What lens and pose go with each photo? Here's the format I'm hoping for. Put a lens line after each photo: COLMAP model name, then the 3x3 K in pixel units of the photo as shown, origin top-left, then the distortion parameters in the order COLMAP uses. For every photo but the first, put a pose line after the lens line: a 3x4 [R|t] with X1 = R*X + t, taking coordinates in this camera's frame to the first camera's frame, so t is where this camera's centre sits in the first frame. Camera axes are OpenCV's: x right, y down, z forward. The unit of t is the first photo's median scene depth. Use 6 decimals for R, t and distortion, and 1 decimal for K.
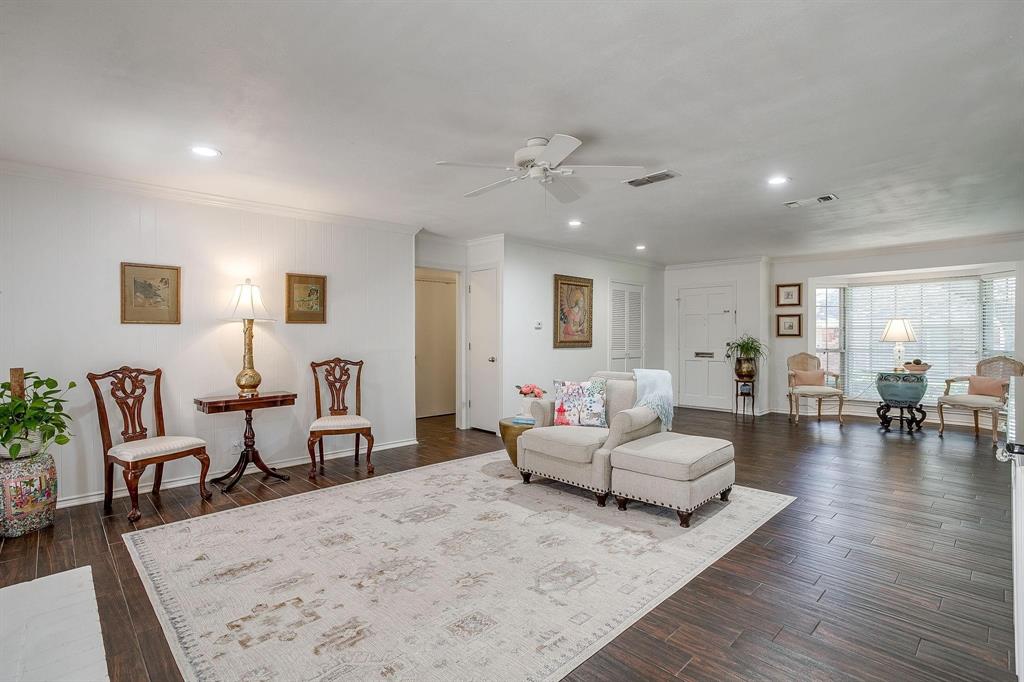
lens RADIAL K [[495.4, 0, 512.2], [0, 495.4, 337.4], [0, 0, 1]] dist [-0.061738, 0.035658]
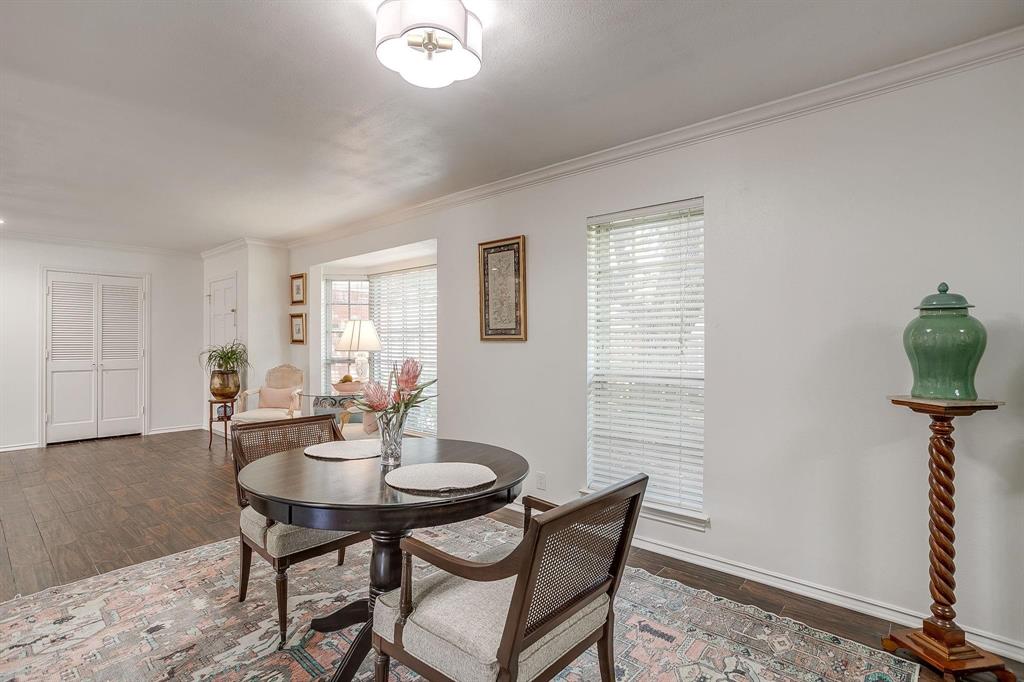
lens RADIAL K [[495.4, 0, 512.2], [0, 495.4, 337.4], [0, 0, 1]] dist [-0.061738, 0.035658]
pose [[0.995399, 0.003622, 0.095749, 1.532422], [-0.003024, 0.999975, -0.006394, -0.013055], [-0.095769, 0.006075, 0.995385, 0.374132]]
